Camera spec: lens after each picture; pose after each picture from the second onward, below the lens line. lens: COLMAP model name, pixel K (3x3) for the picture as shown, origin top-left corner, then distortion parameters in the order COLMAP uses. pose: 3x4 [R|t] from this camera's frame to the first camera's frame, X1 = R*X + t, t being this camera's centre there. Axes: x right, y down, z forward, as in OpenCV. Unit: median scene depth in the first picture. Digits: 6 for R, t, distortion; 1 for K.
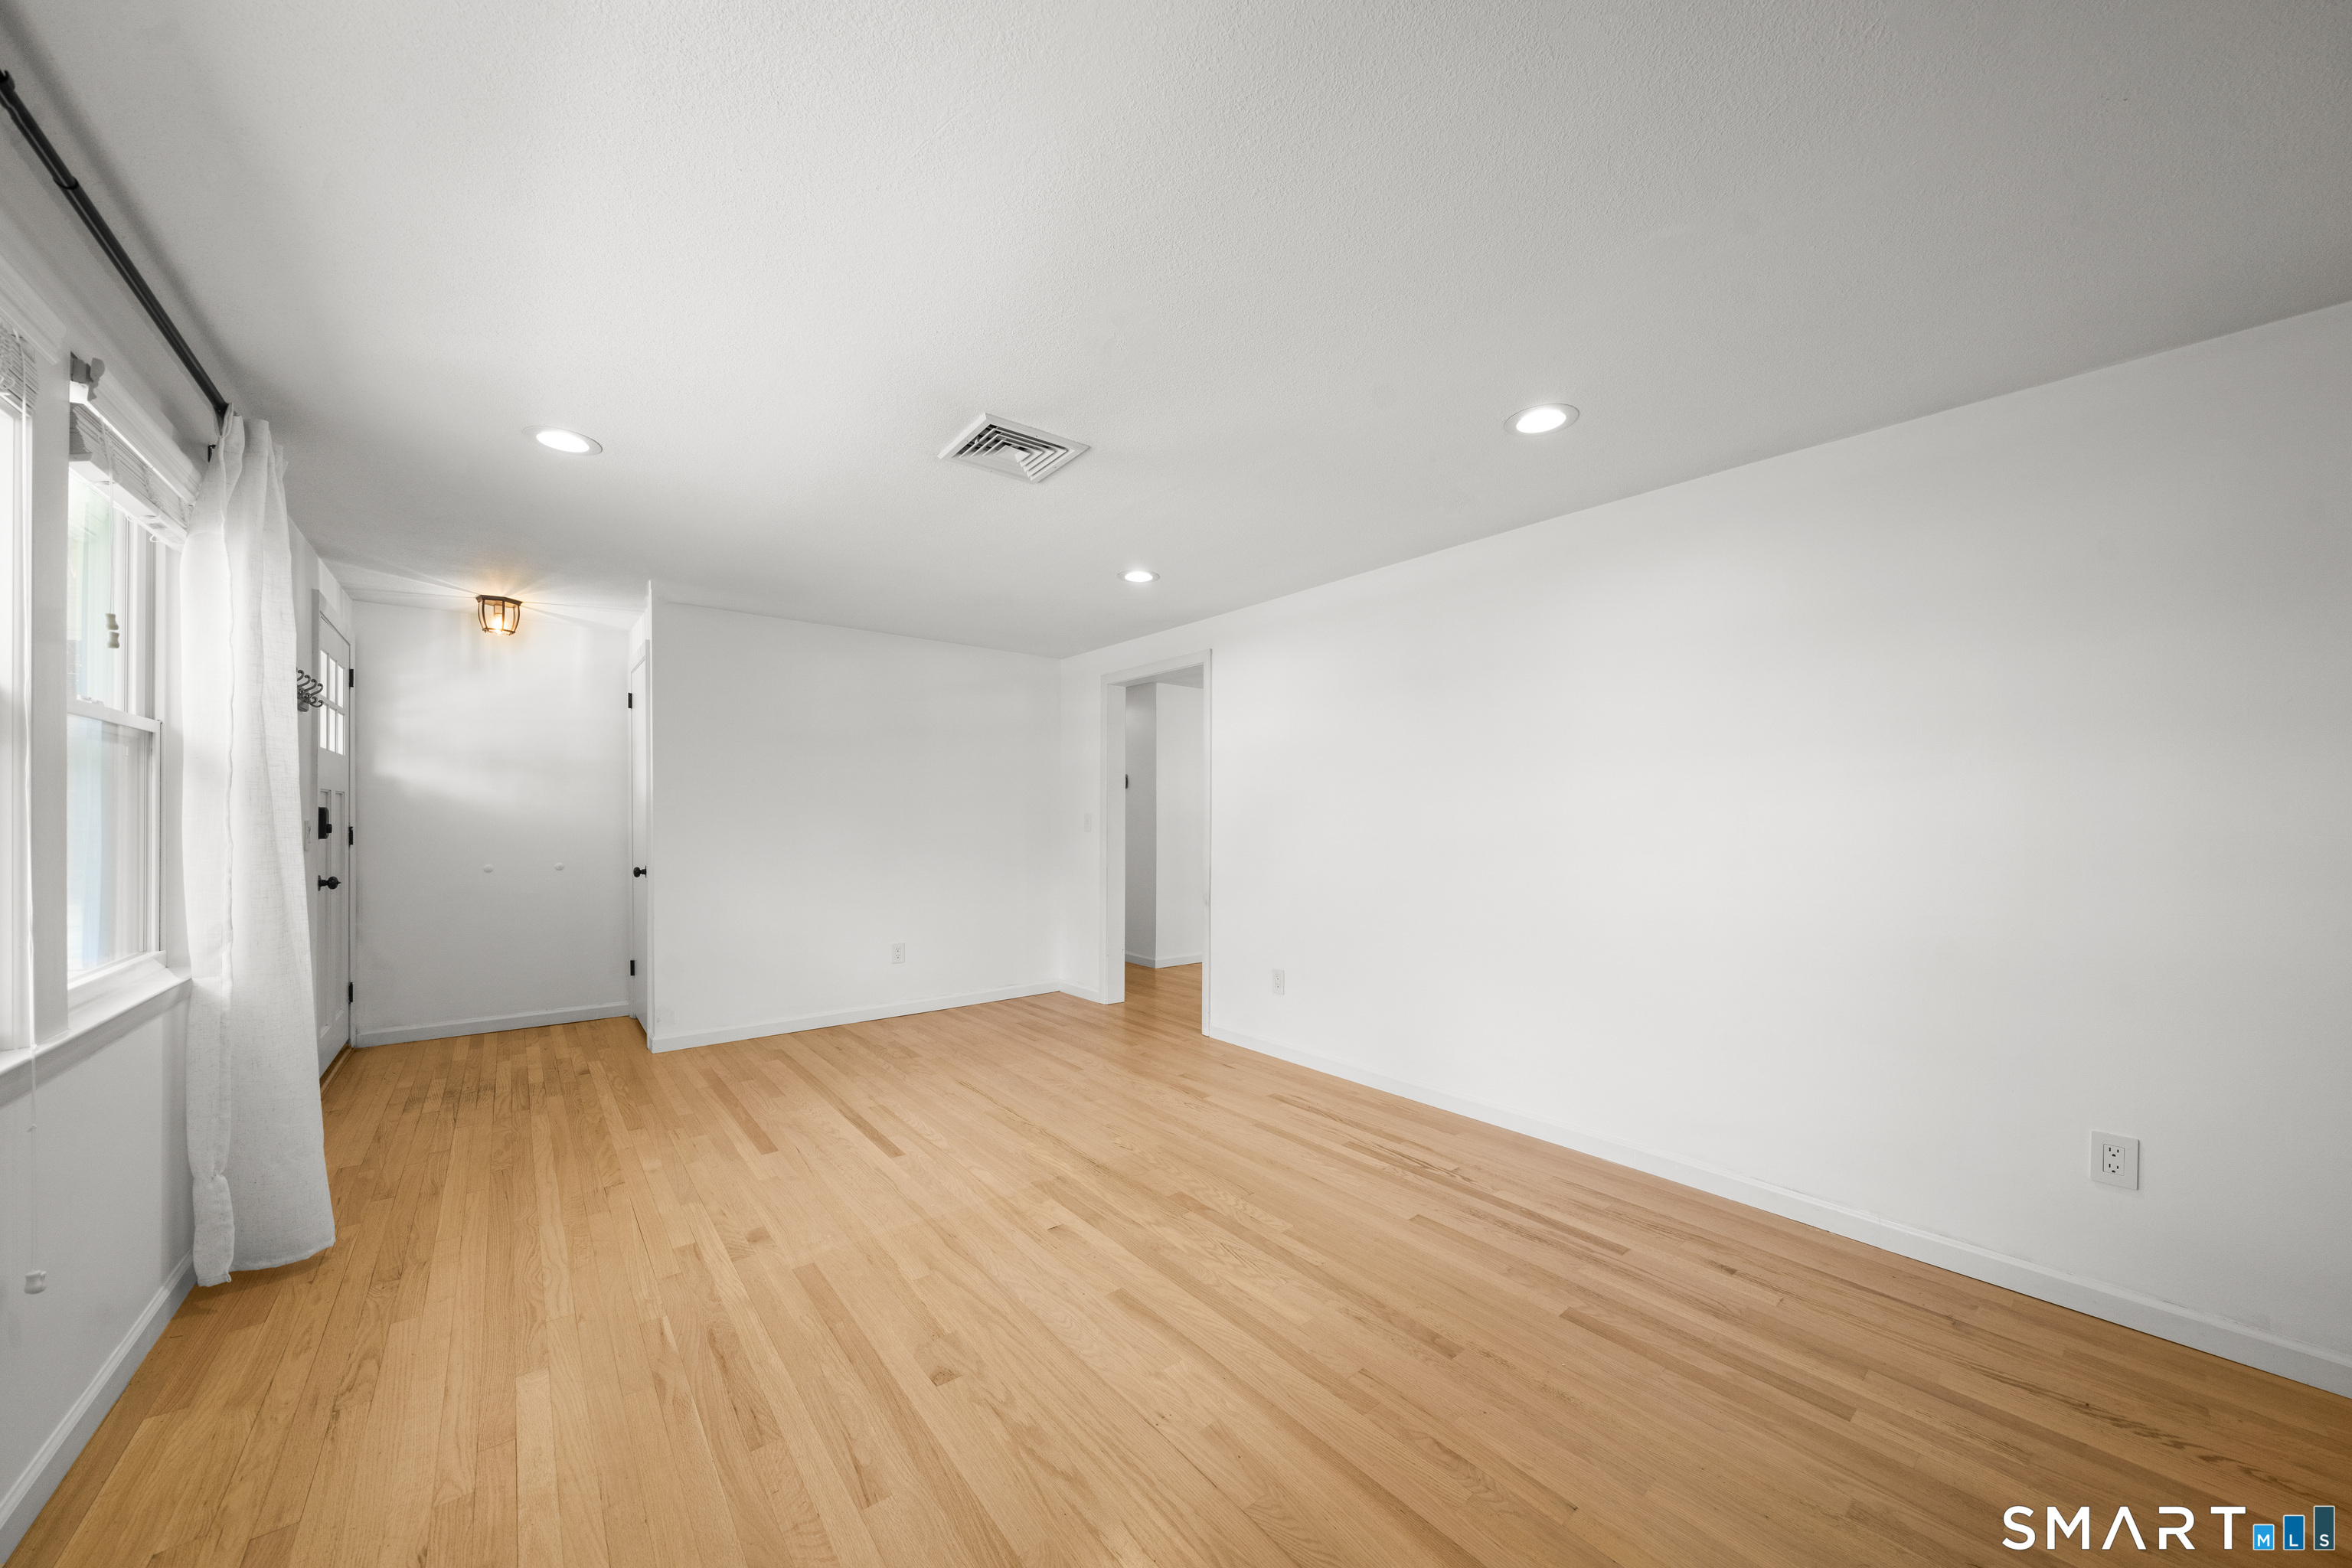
lens RADIAL K [[819.8, 0, 1168.6], [0, 819.8, 830.4], [0, 0, 1]] dist [0.000012, -0.000039]
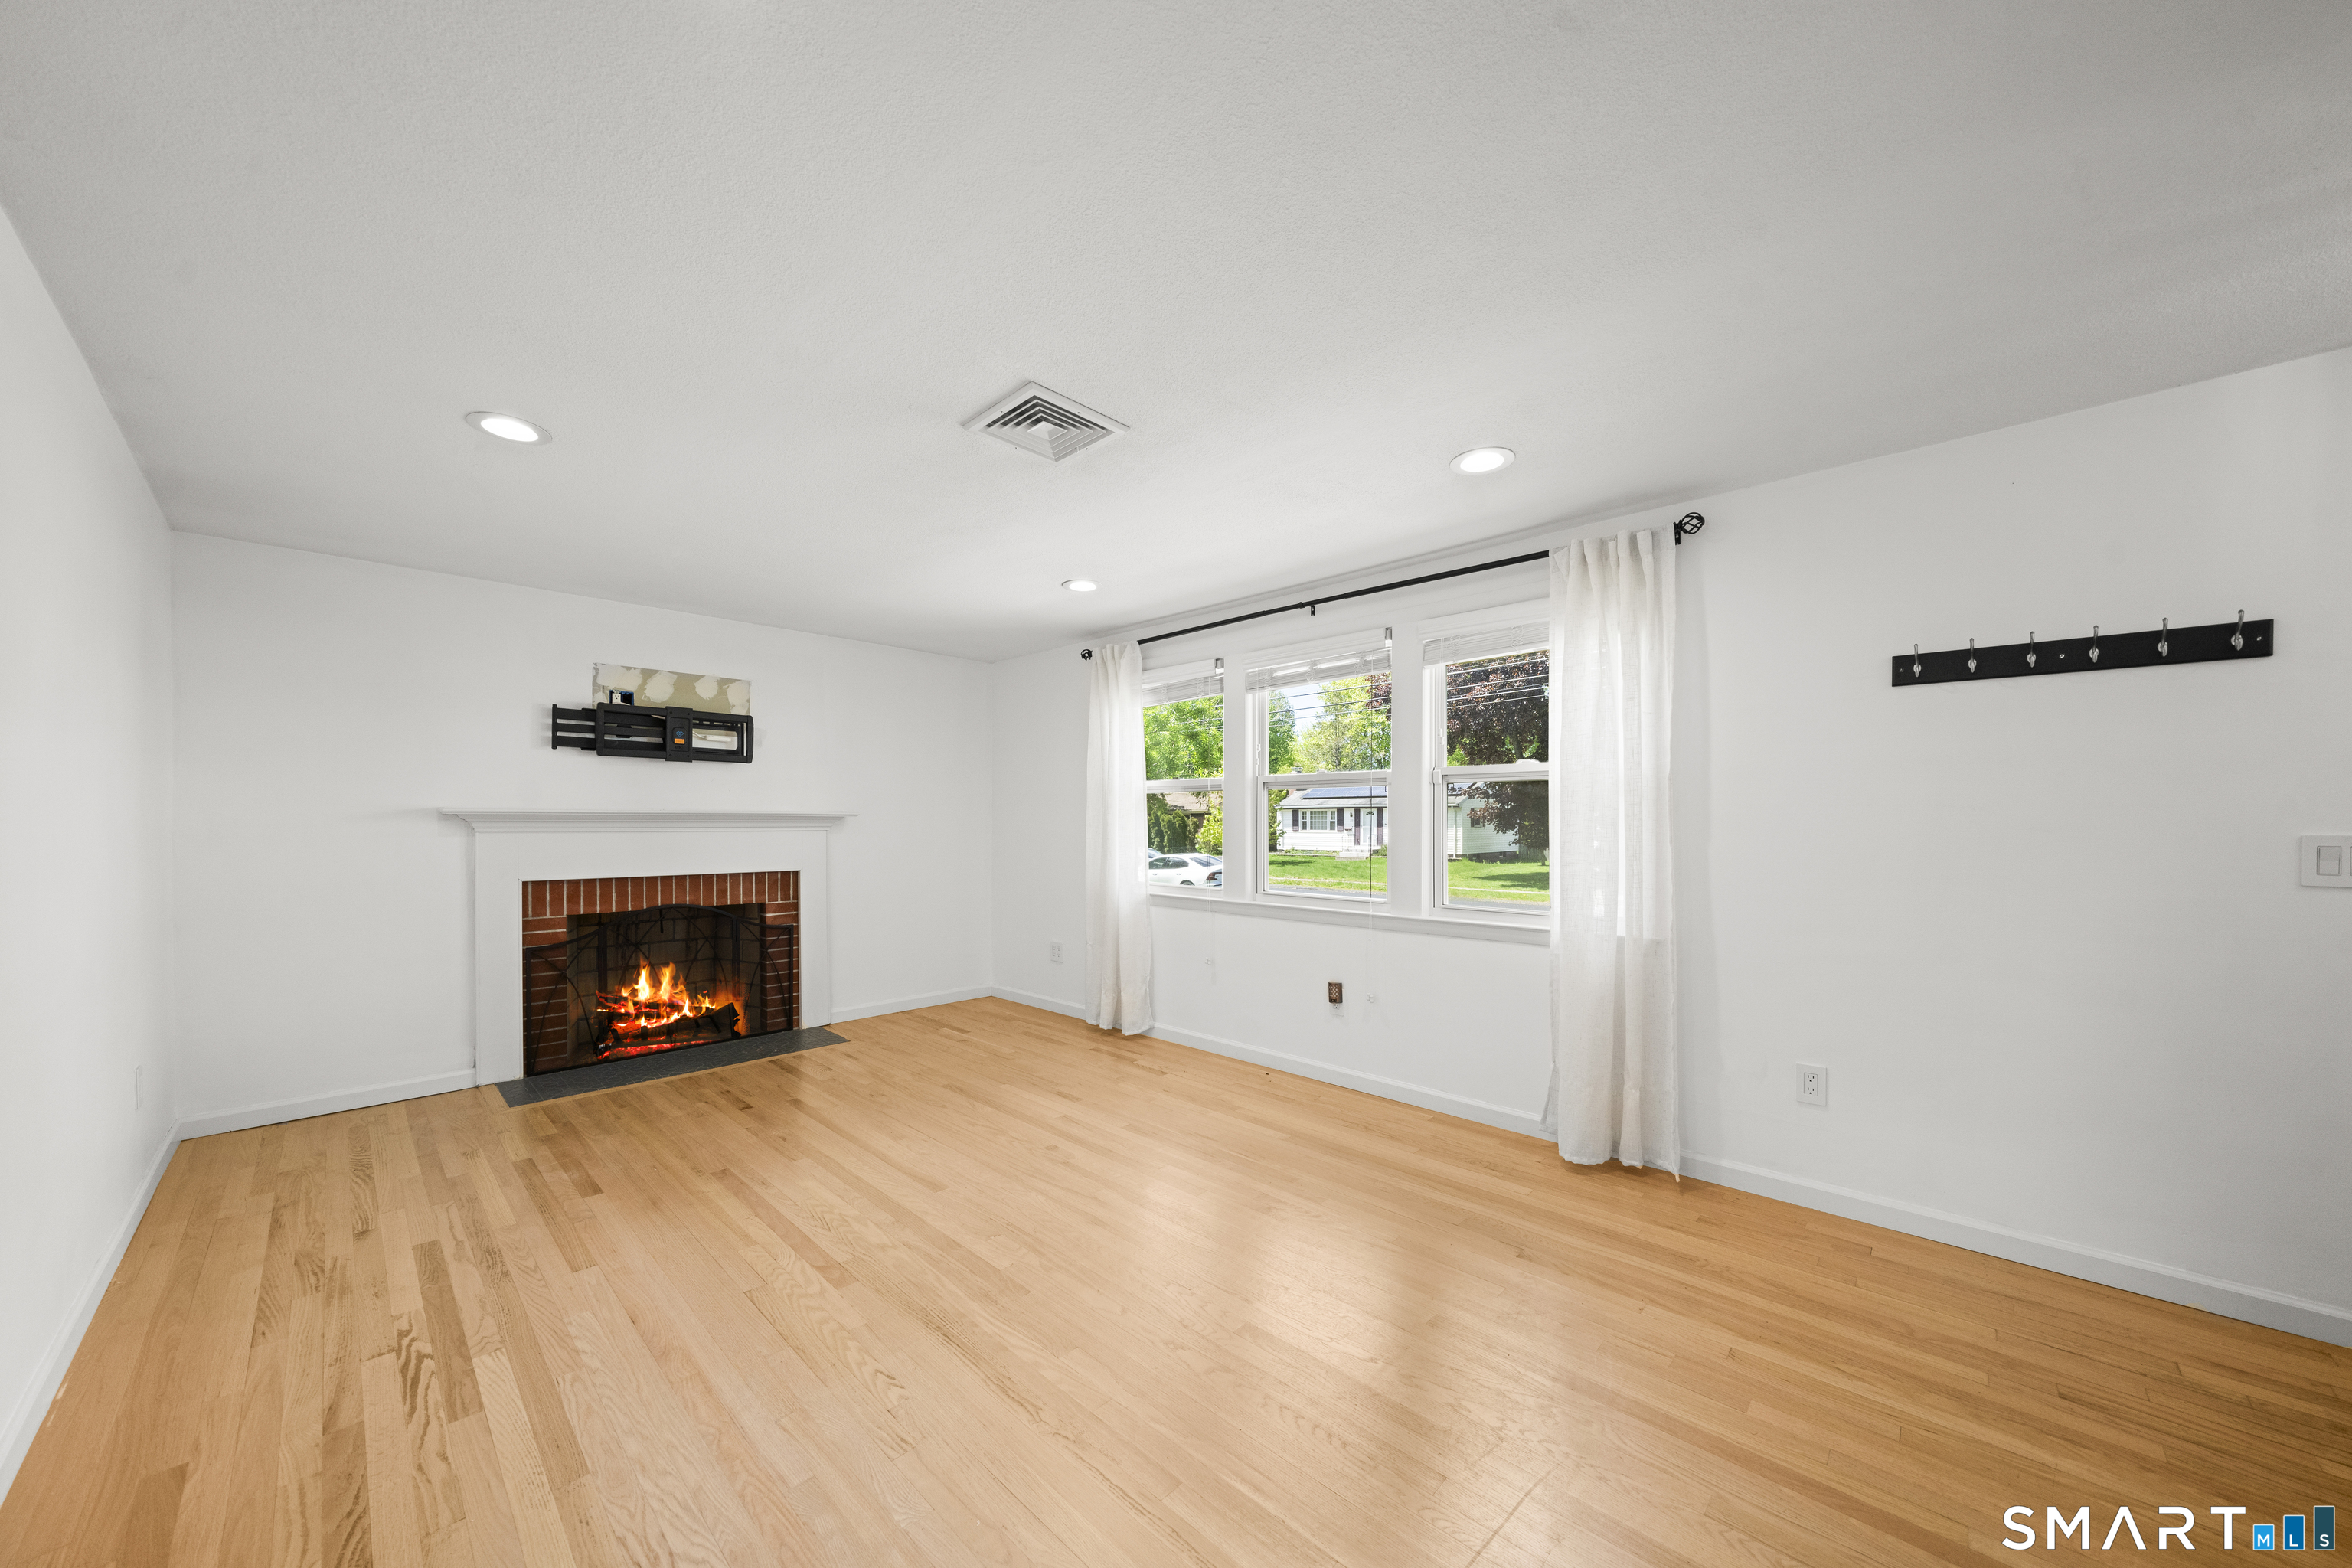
lens RADIAL K [[819.8, 0, 1183.1], [0, 819.8, 813.1], [0, 0, 1]] dist [0.000012, -0.000039]
pose [[-0.990514, -0.007030, -0.137234, -0.227168], [-0.007499, 0.999968, 0.002899, -0.033303], [0.137209, 0.003901, -0.990534, 2.026710]]
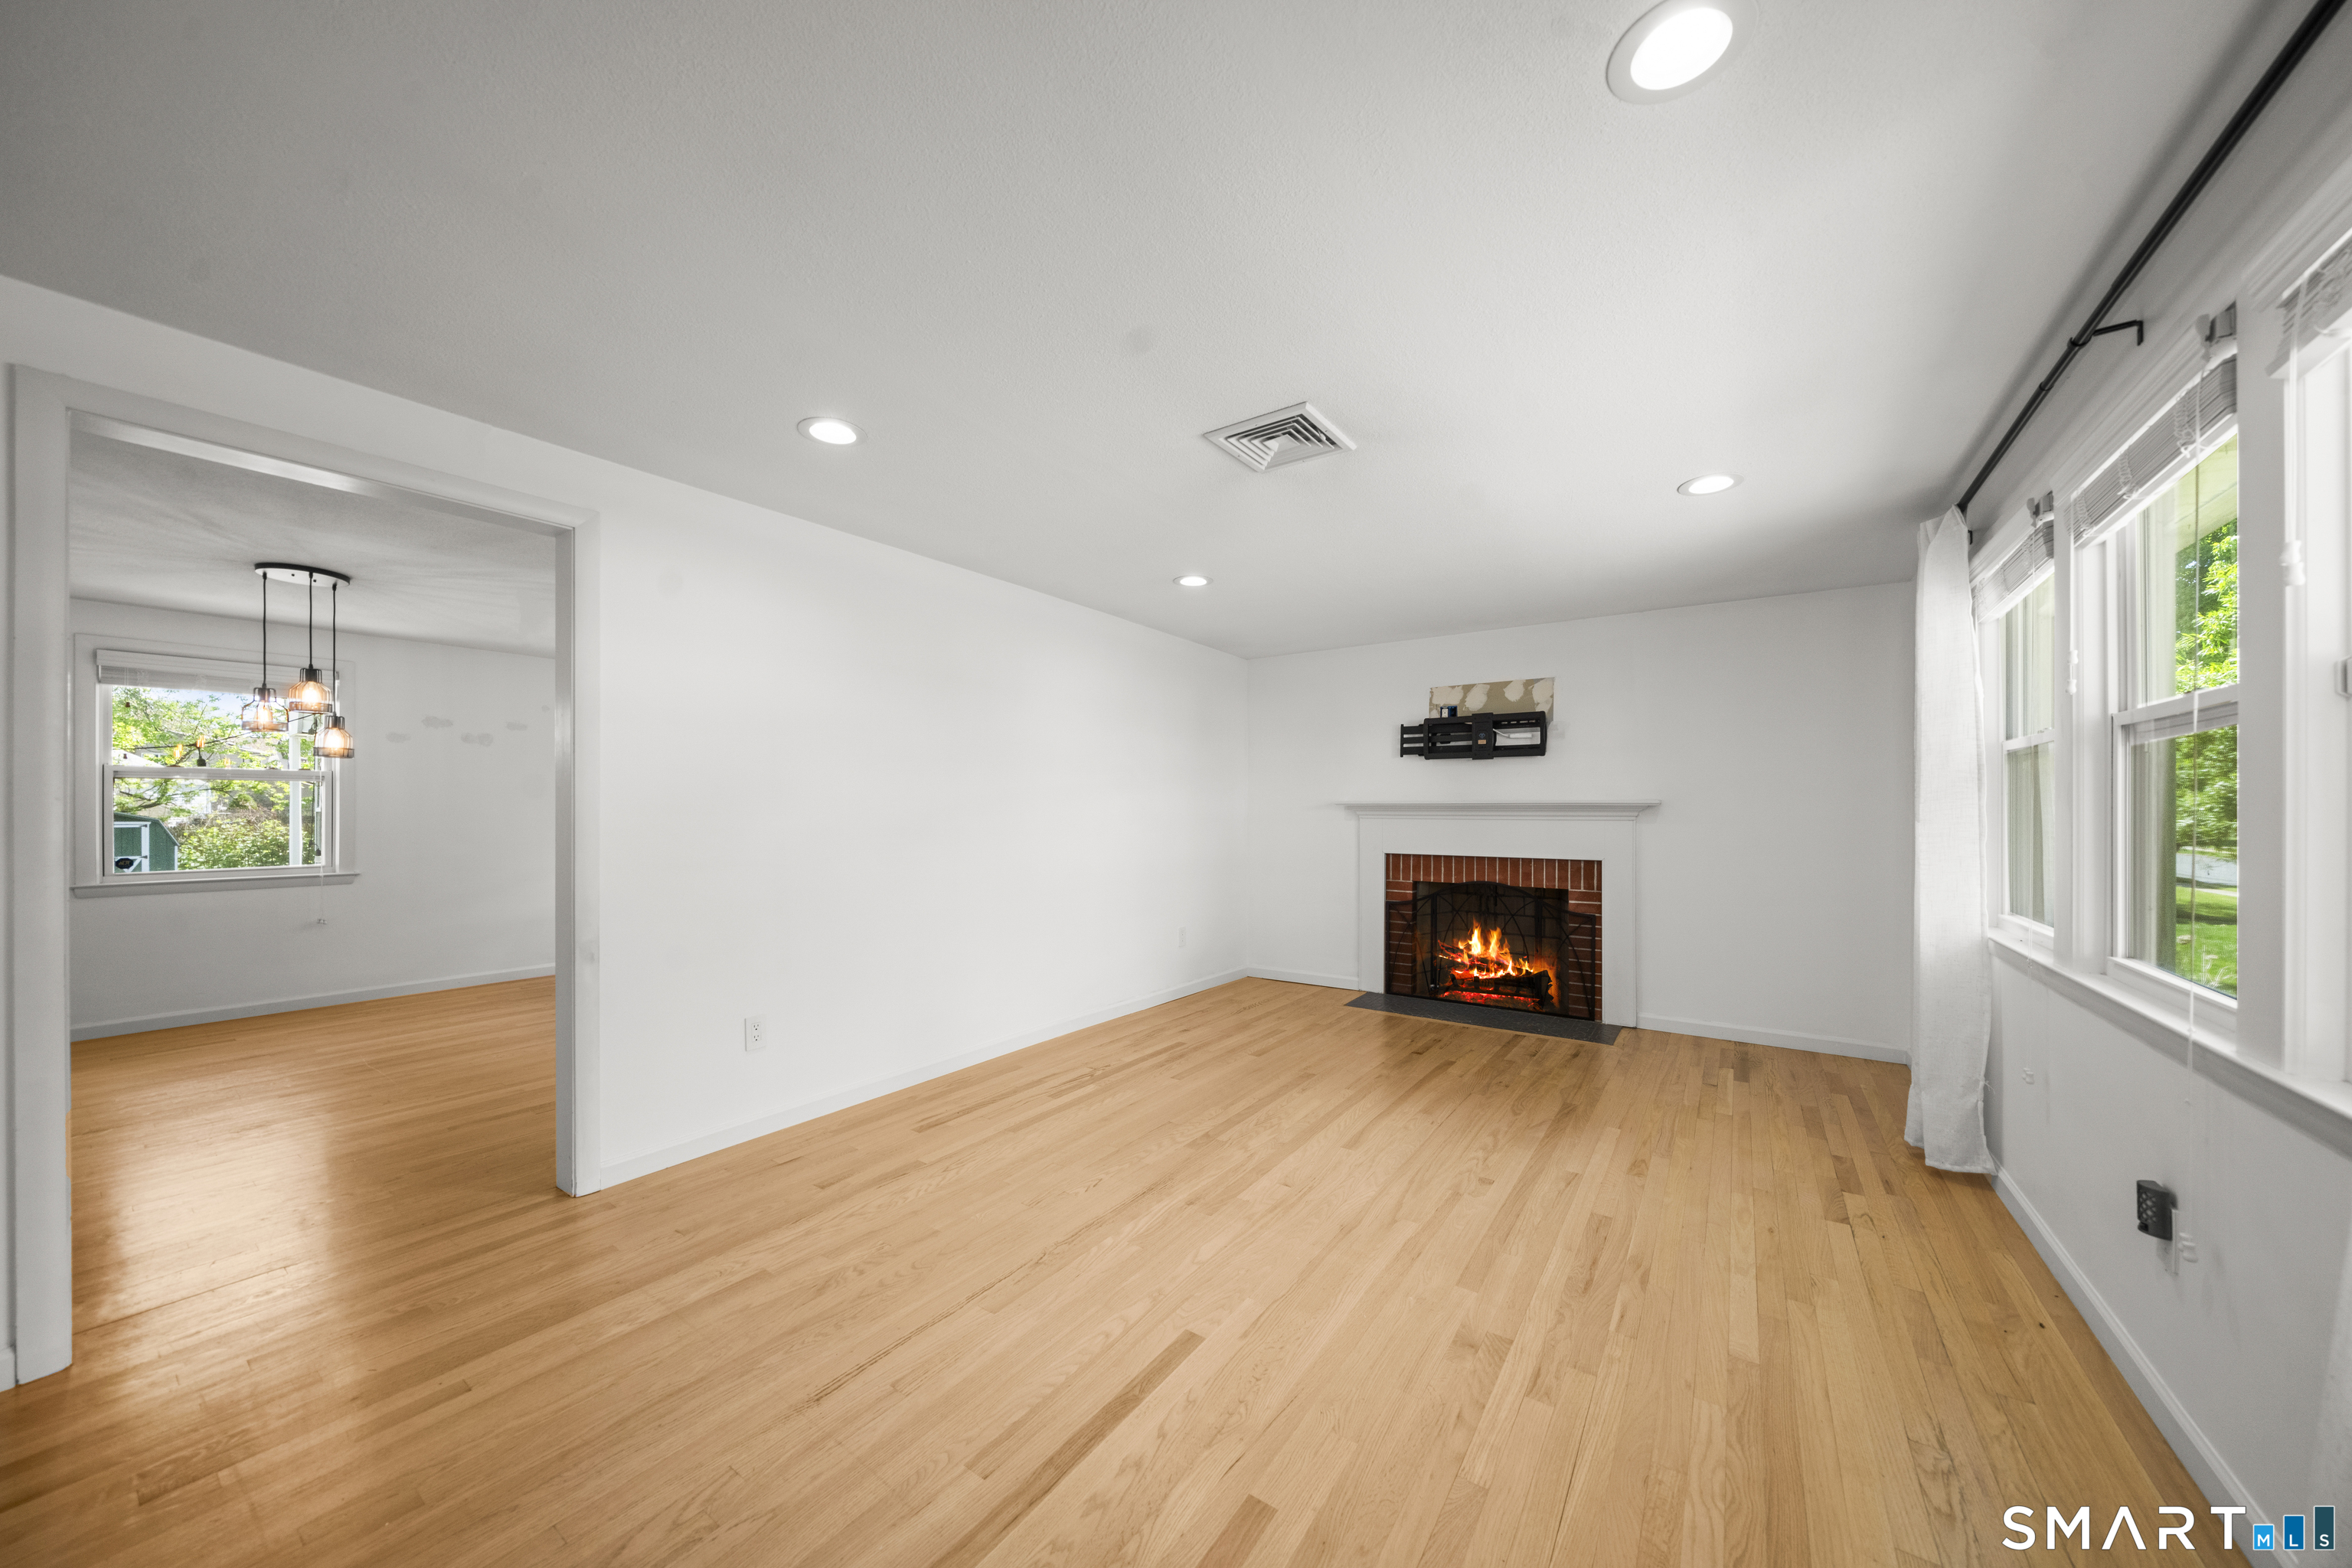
lens RADIAL K [[819.8, 0, 1172.7], [0, 819.8, 802.1], [0, 0, 1]] dist [0.000012, -0.000039]
pose [[-0.284308, 0.005006, 0.958720, -1.156480], [0.010113, 0.999946, -0.002222, -0.026704], [-0.958680, 0.009064, -0.284344, 1.461245]]
